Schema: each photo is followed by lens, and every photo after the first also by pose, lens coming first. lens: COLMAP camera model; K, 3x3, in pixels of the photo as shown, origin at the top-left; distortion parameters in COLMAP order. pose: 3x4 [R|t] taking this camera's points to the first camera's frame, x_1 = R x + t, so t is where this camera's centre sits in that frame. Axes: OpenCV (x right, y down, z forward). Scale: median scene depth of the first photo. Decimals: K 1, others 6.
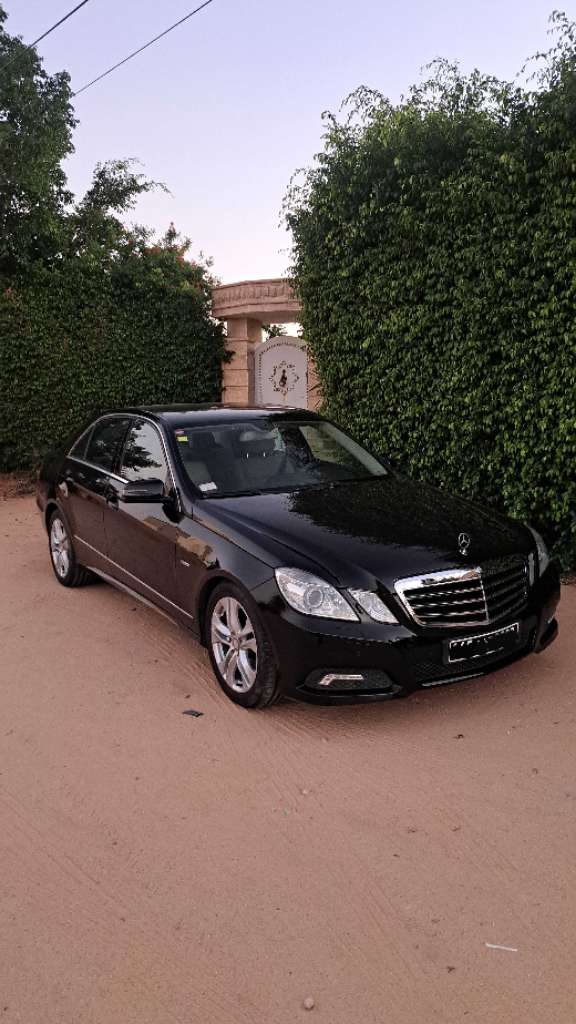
lens RADIAL K [[740.4, 0, 288.0], [0, 740.4, 512.0], [0, 0, 1]] dist [-0.003278, -0.001180]
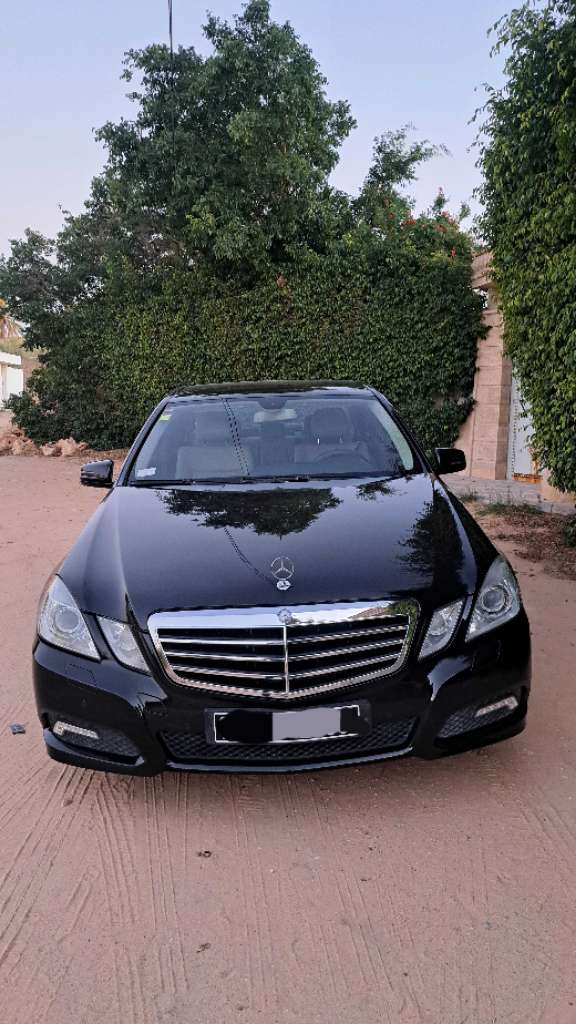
lens RADIAL K [[740.4, 0, 288.0], [0, 740.4, 512.0], [0, 0, 1]] dist [-0.003278, -0.001180]
pose [[0.856730, 0.067163, -0.511374, 0.182900], [-0.059955, 0.997732, 0.030596, -0.010661], [0.512269, 0.004447, 0.858813, 0.131113]]
